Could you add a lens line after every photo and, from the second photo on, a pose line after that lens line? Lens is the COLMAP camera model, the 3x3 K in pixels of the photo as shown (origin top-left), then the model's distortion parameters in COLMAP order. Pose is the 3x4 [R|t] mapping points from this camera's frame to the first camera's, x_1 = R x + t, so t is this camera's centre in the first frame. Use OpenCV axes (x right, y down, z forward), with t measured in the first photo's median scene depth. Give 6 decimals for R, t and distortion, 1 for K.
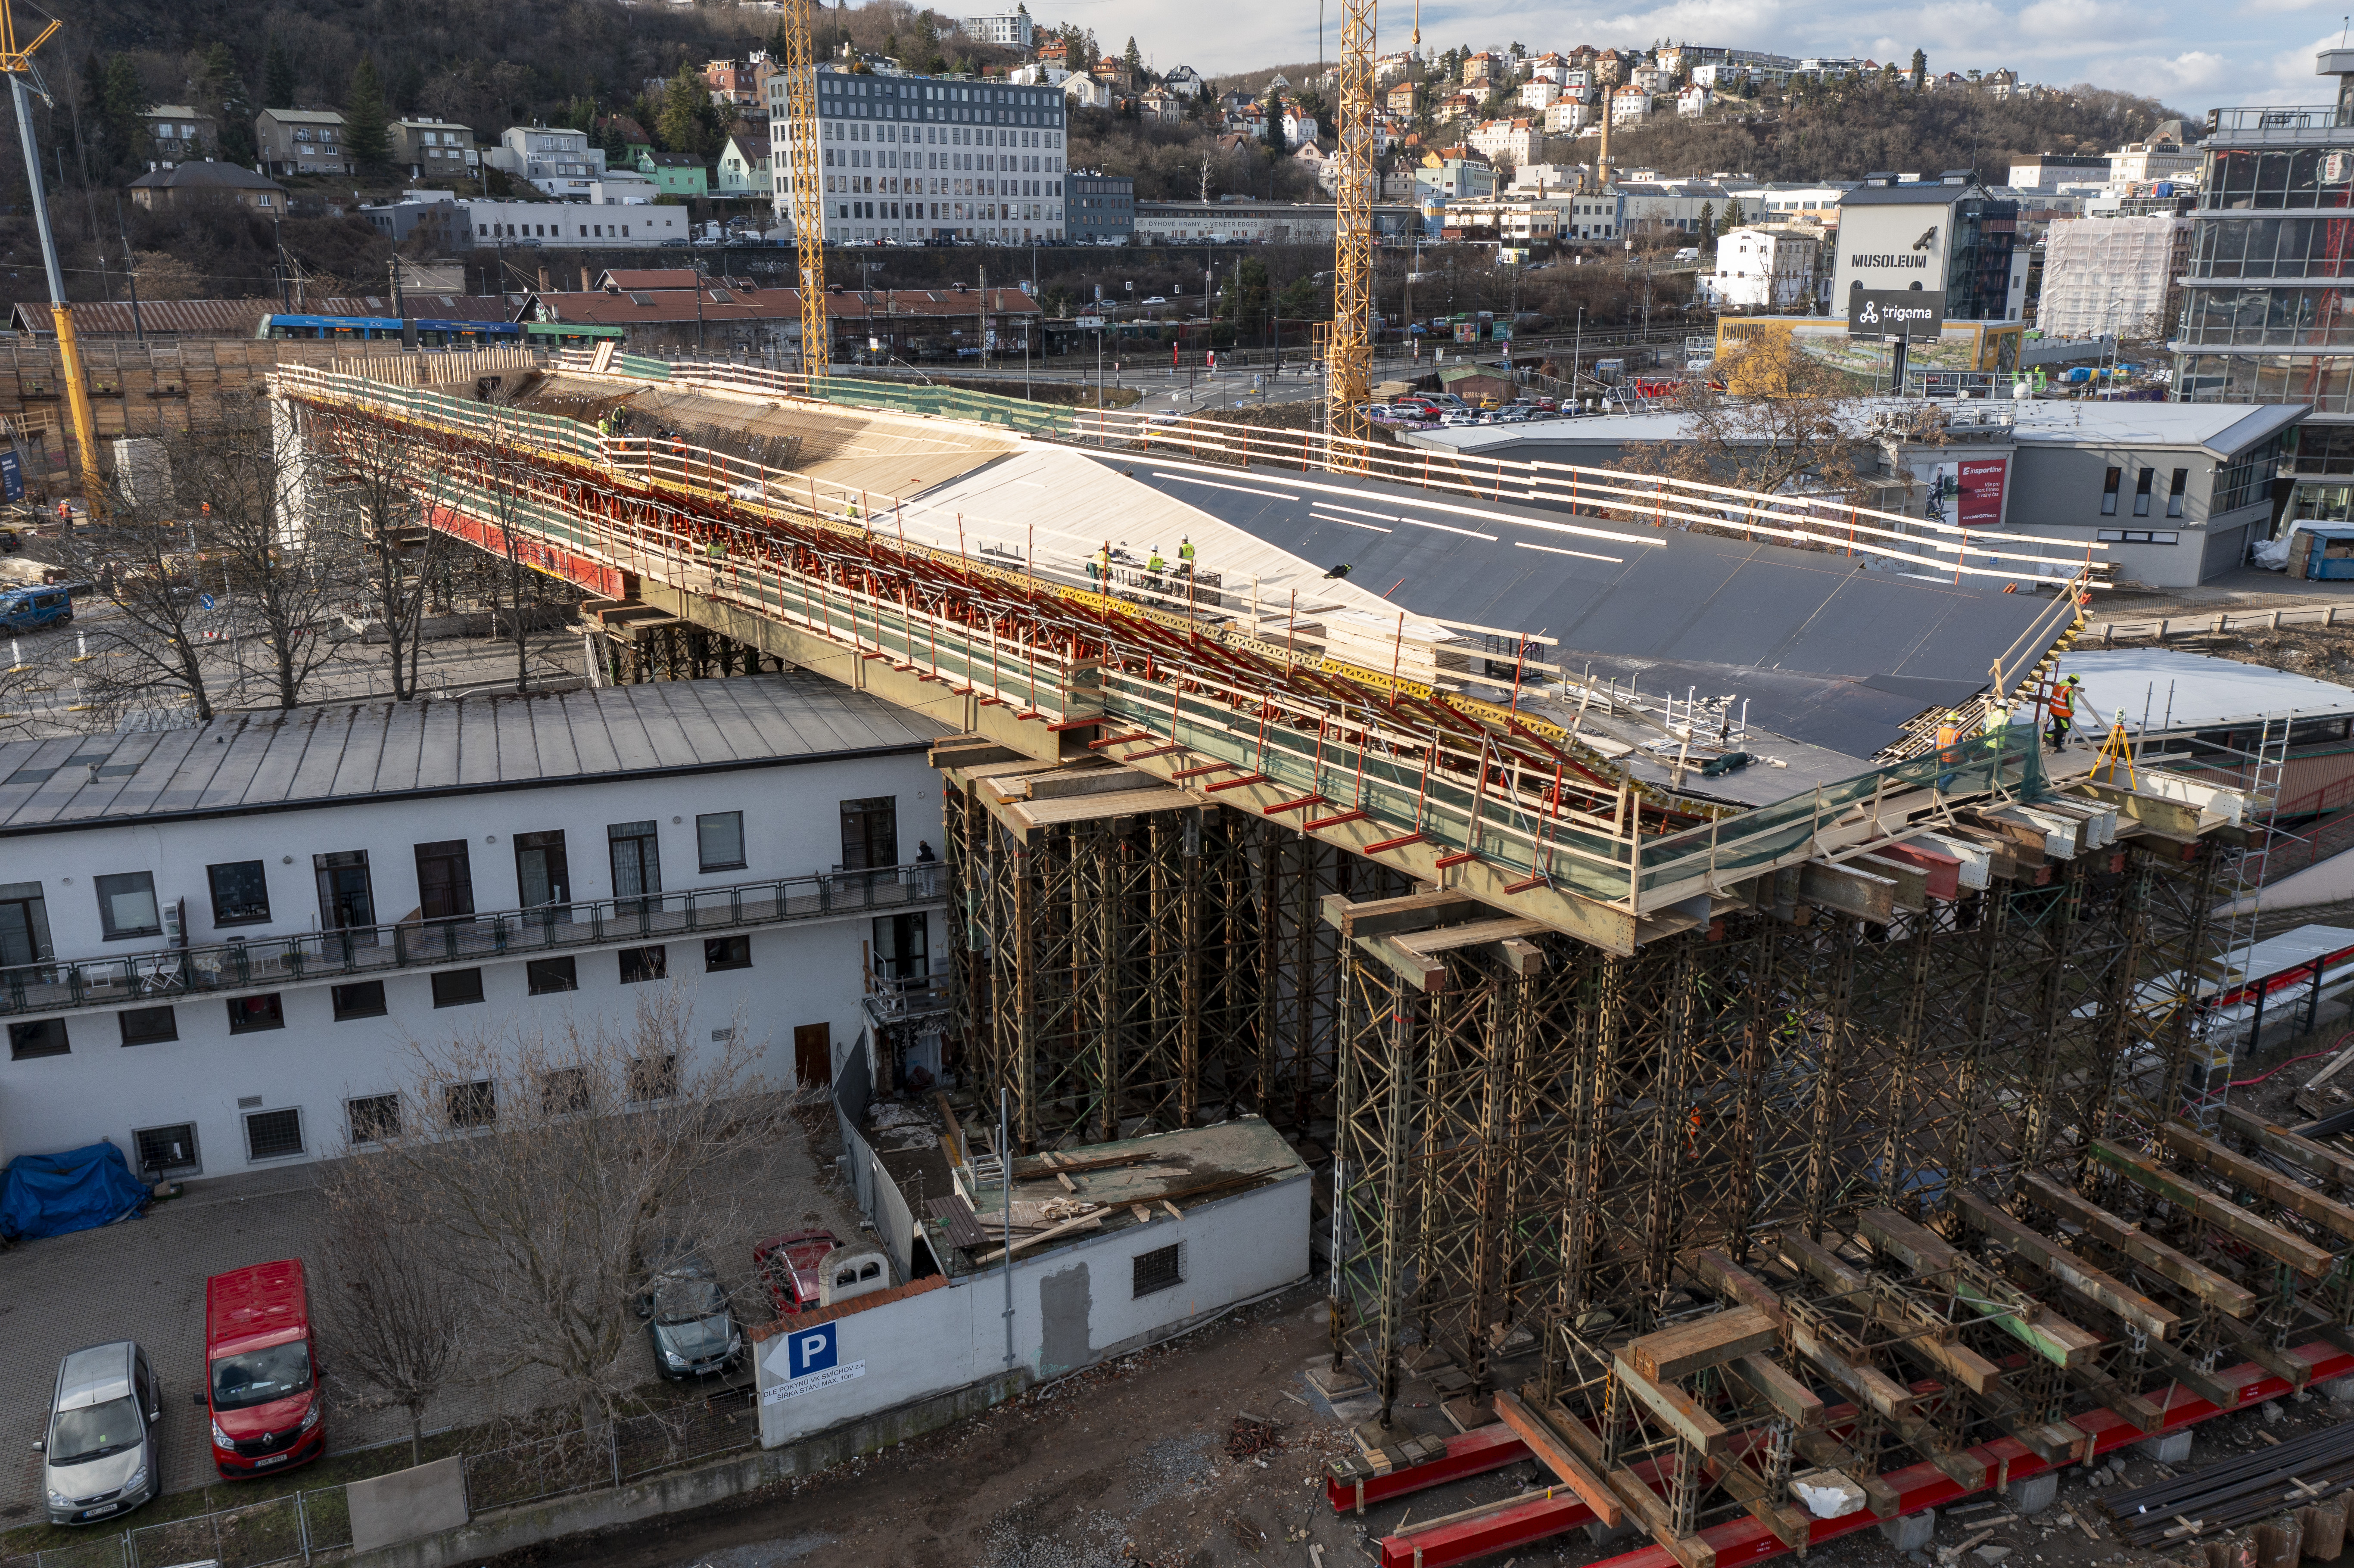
lens RADIAL K [[1903.8, 0, 1192.3], [0, 1903.8, 777.5], [0, 0, 1]] dist [0.013968, 0.001469]
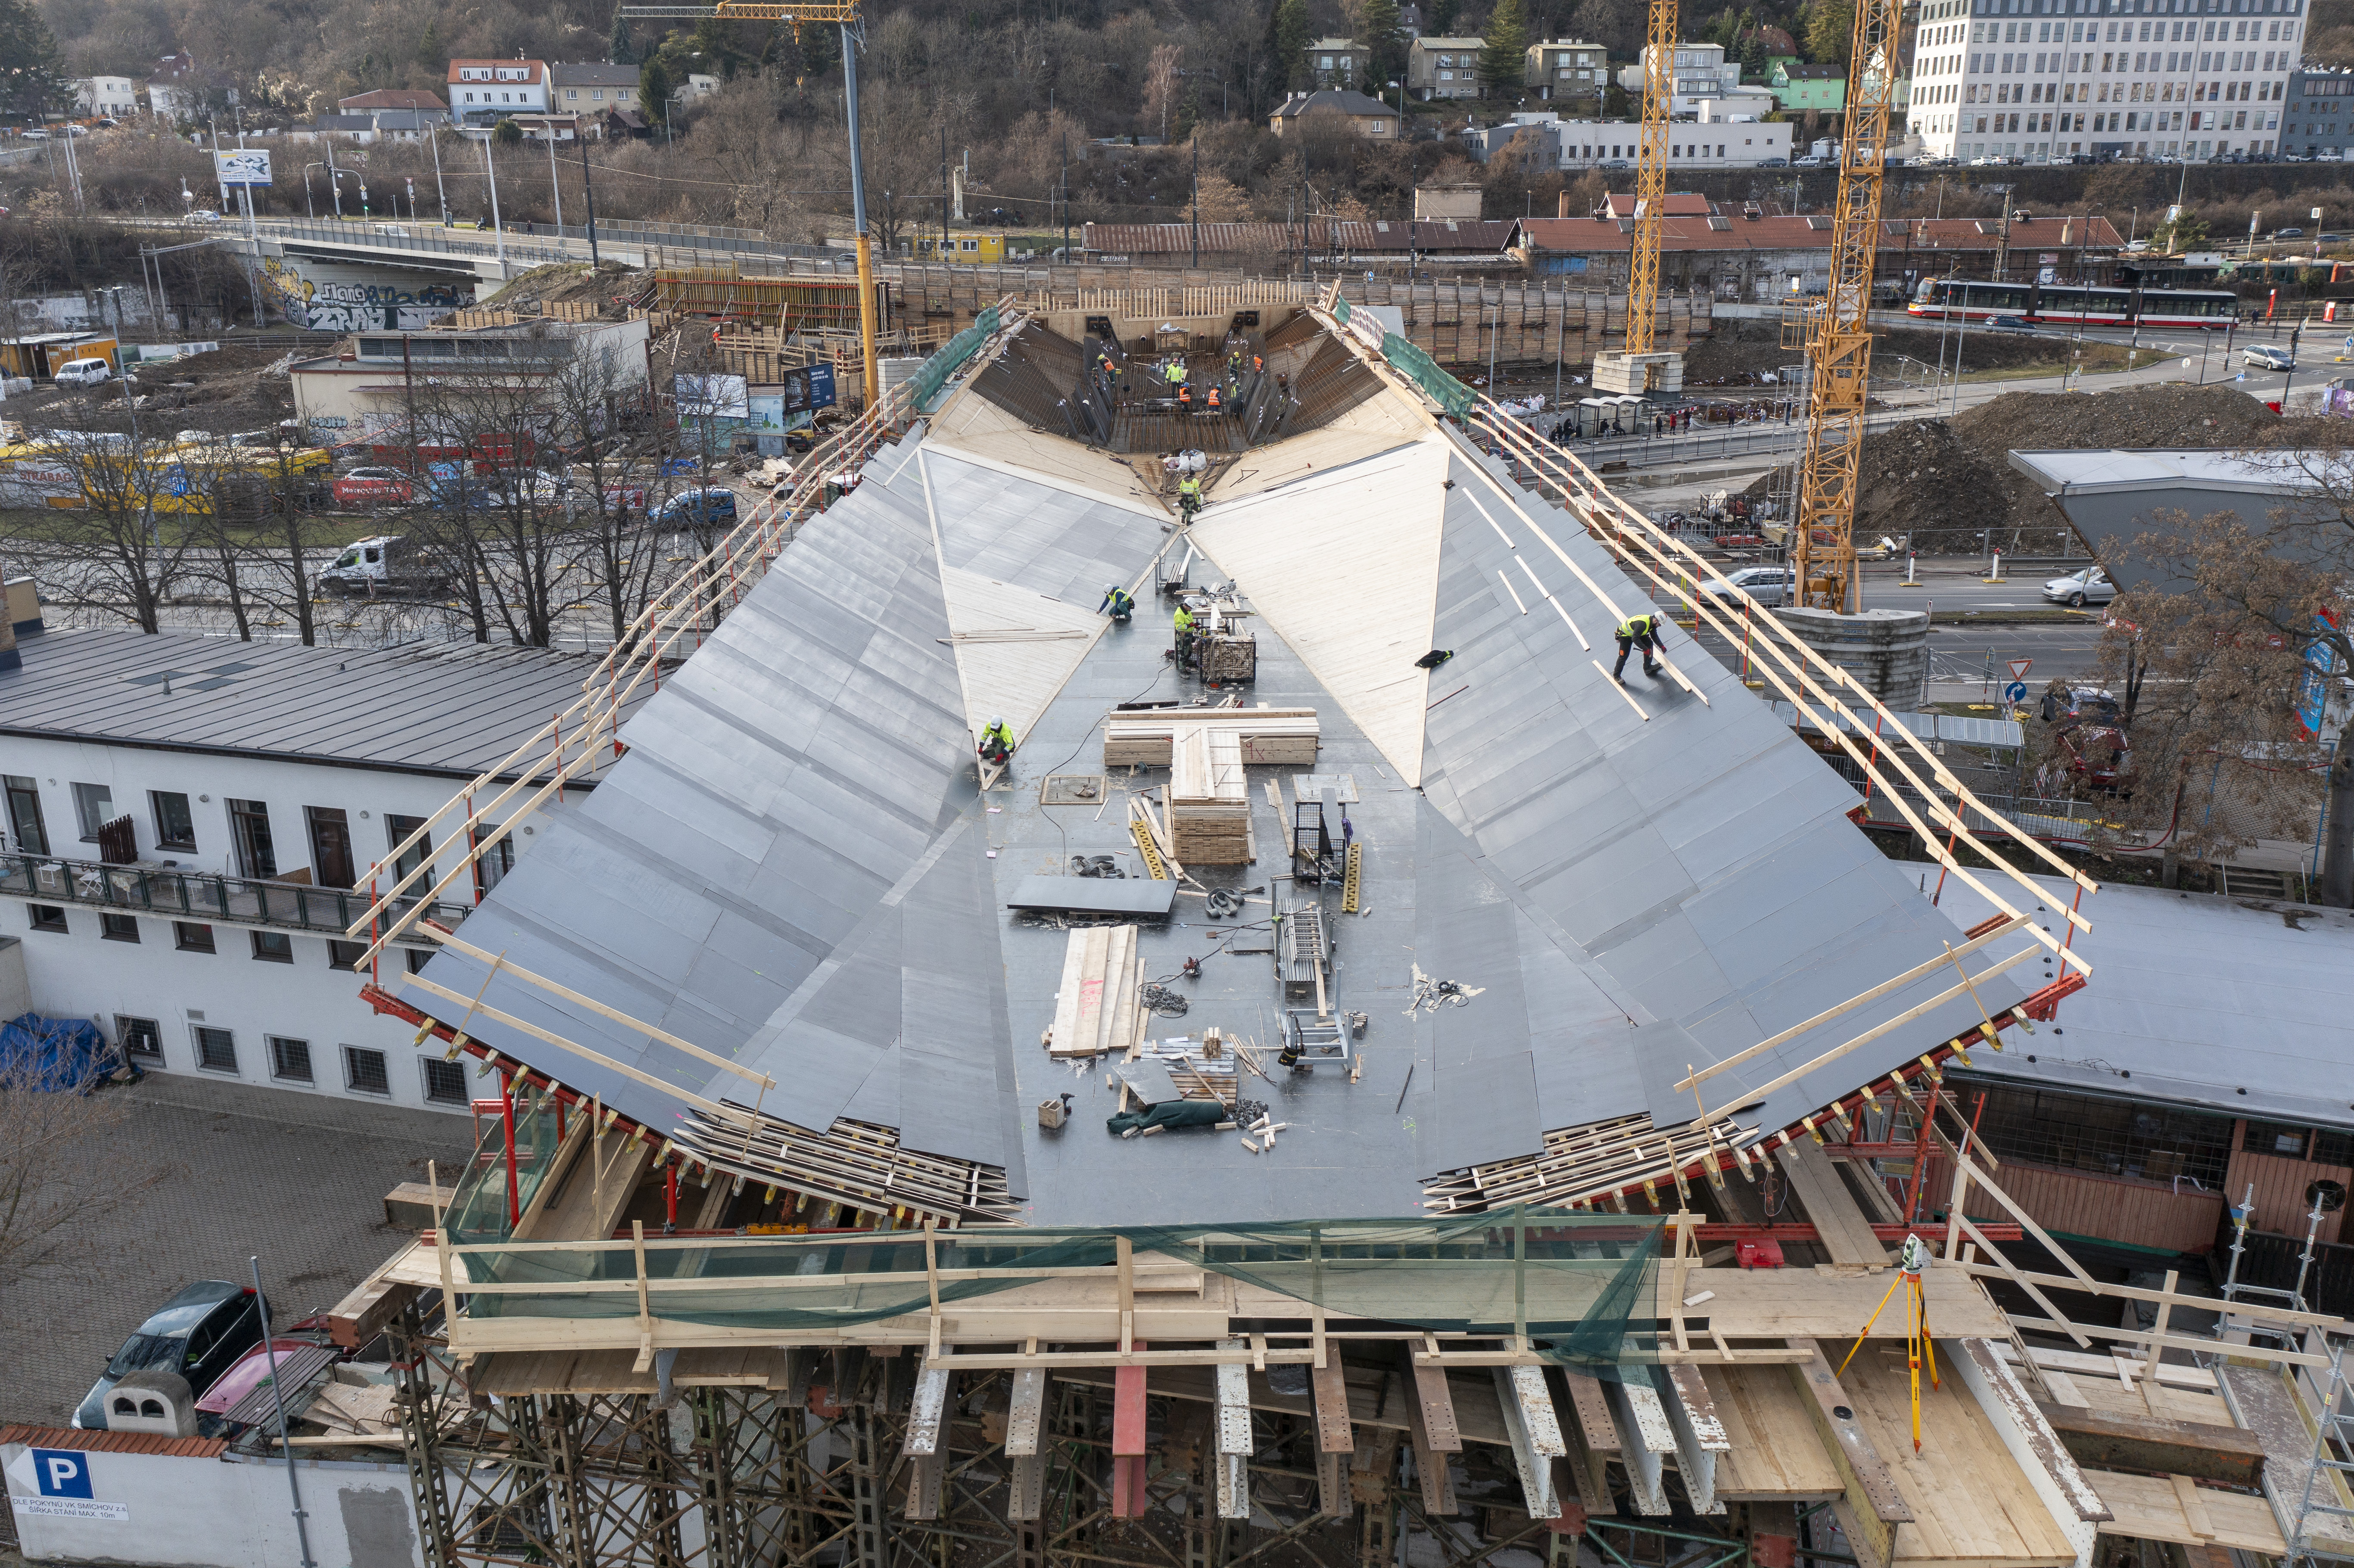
lens RADIAL K [[1903.8, 0, 1192.3], [0, 1903.8, 777.5], [0, 0, 1]] dist [0.013968, 0.001469]
pose [[0.803520, 0.179850, -0.567459, 0.498241], [-0.156525, 0.983557, 0.090090, -0.133410], [0.574331, 0.016433, 0.818458, 0.424667]]
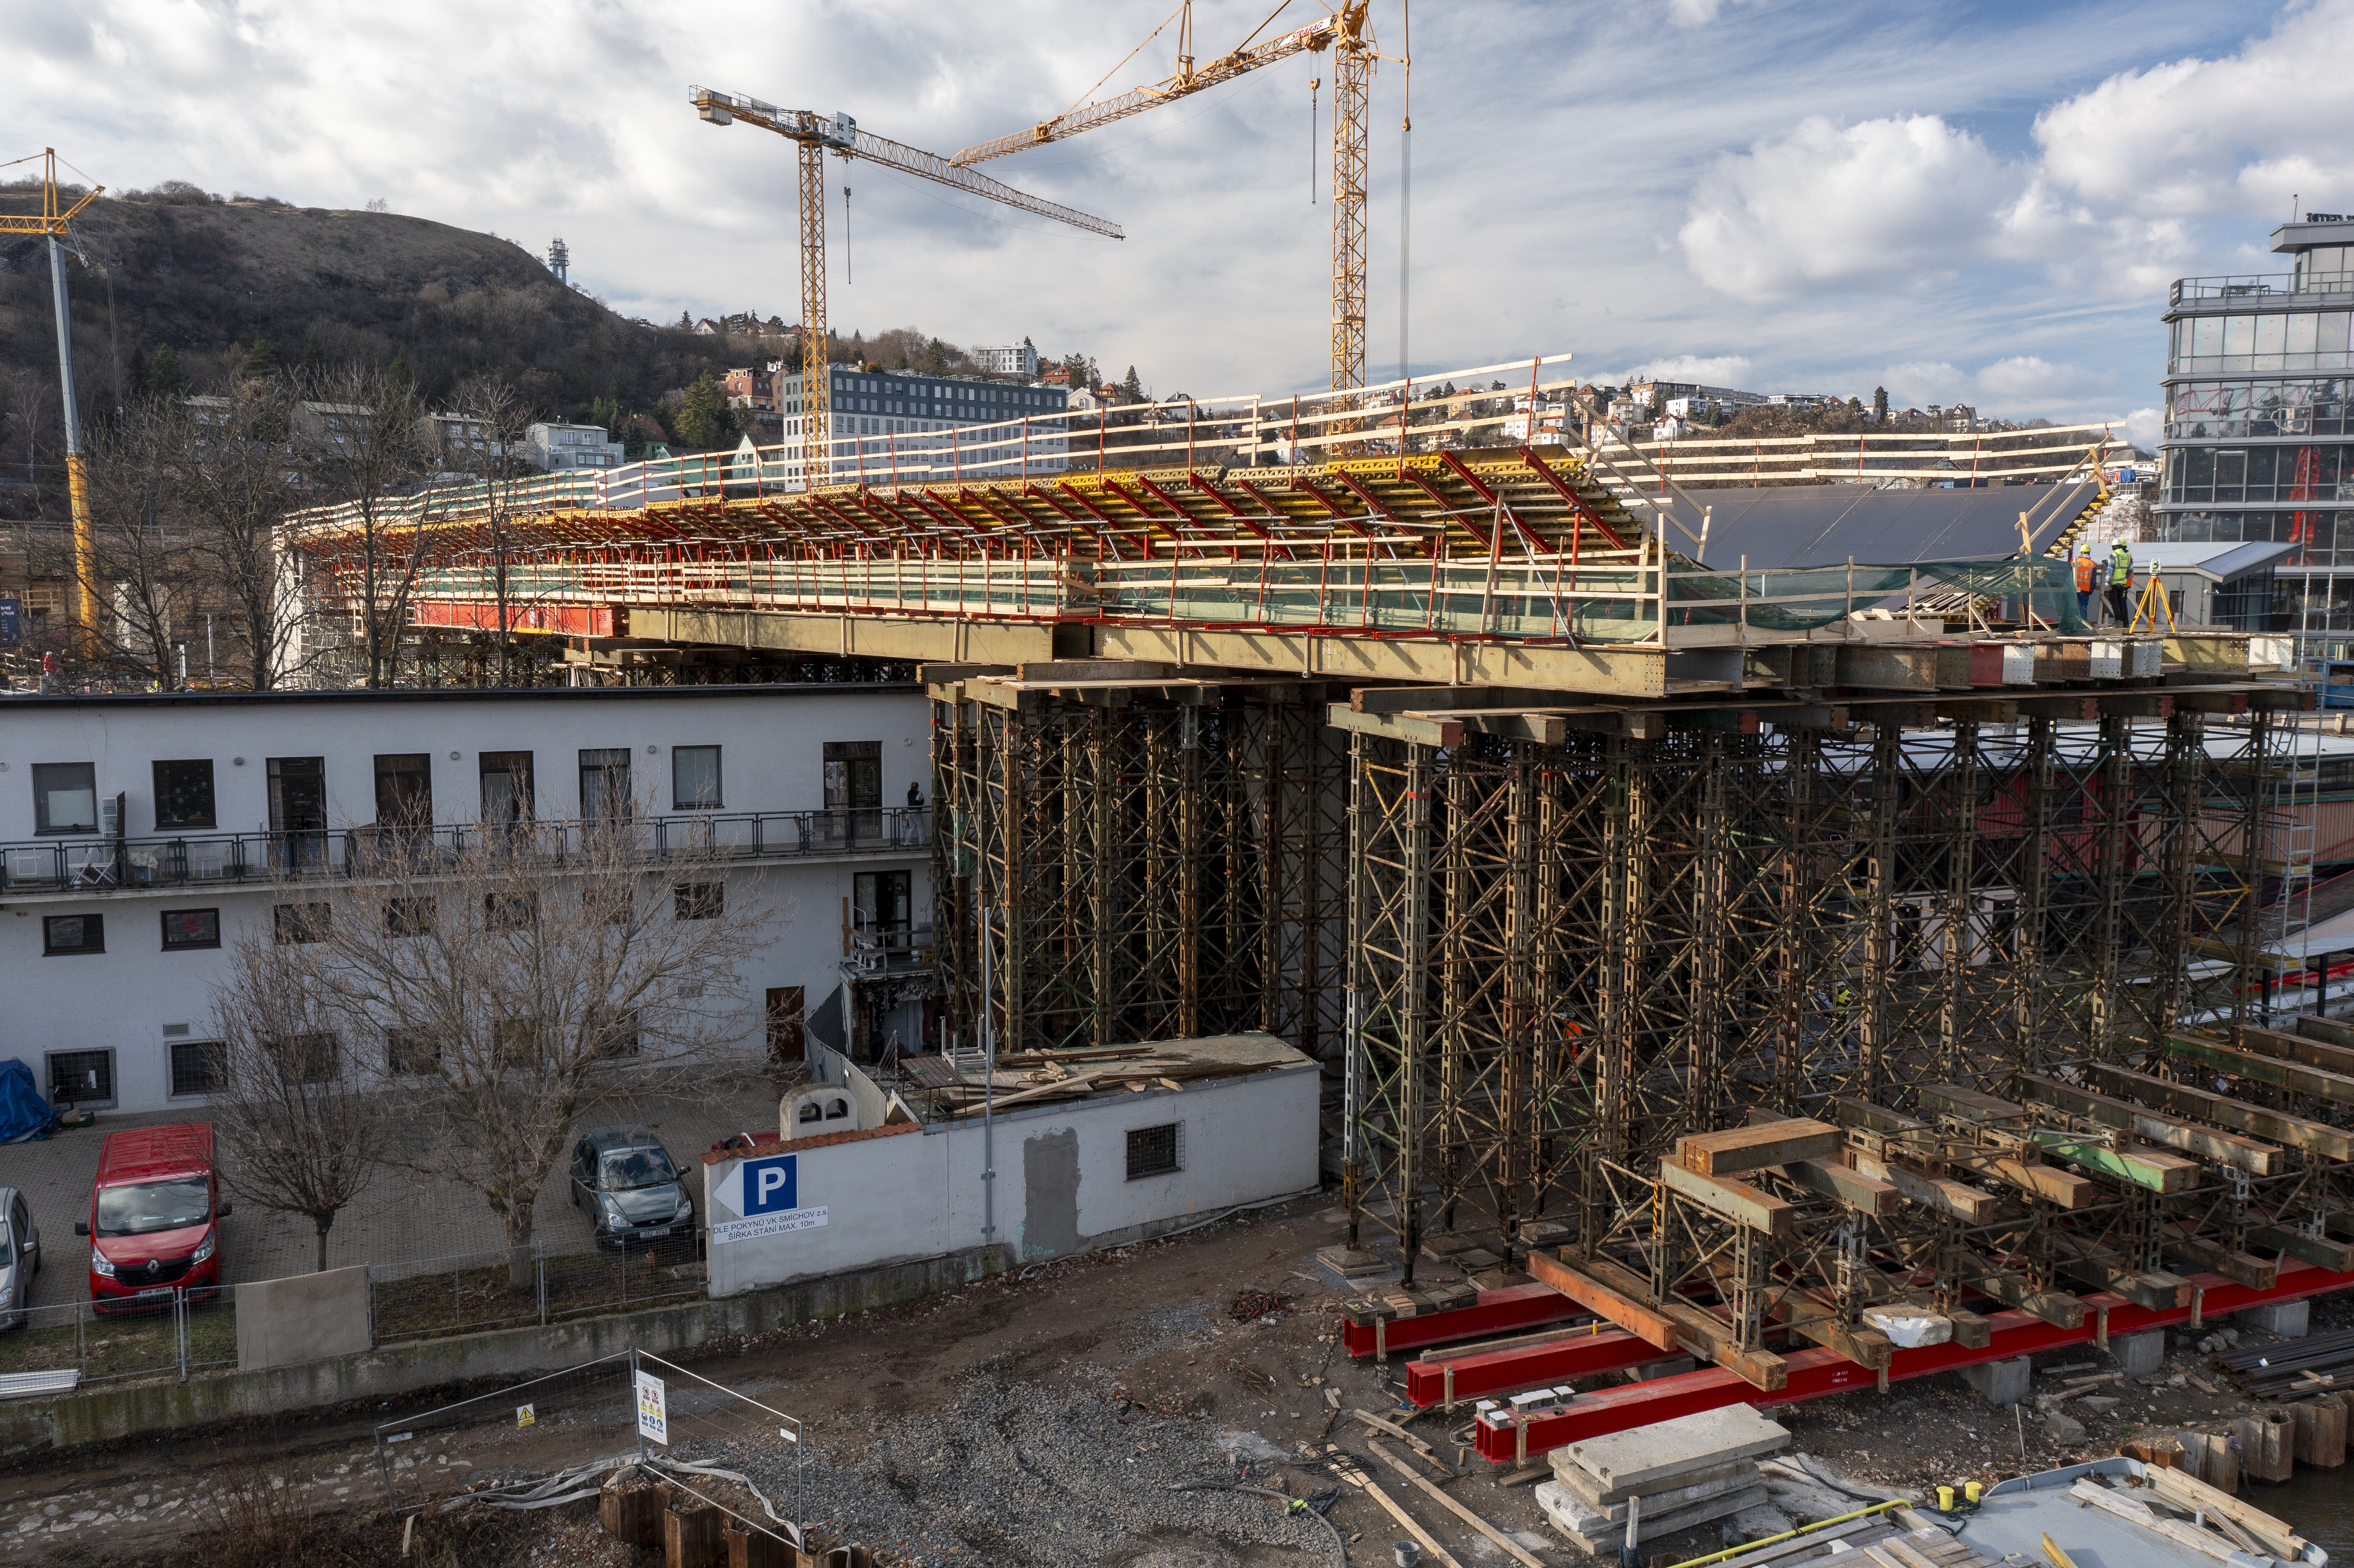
lens RADIAL K [[1903.8, 0, 1192.3], [0, 1903.8, 777.5], [0, 0, 1]] dist [0.013968, 0.001469]
pose [[0.999999, 0.000179, 0.001709, -0.000923], [0.000124, 0.984547, -0.175118, 0.200553], [-0.001714, 0.175118, 0.984546, 0.059668]]
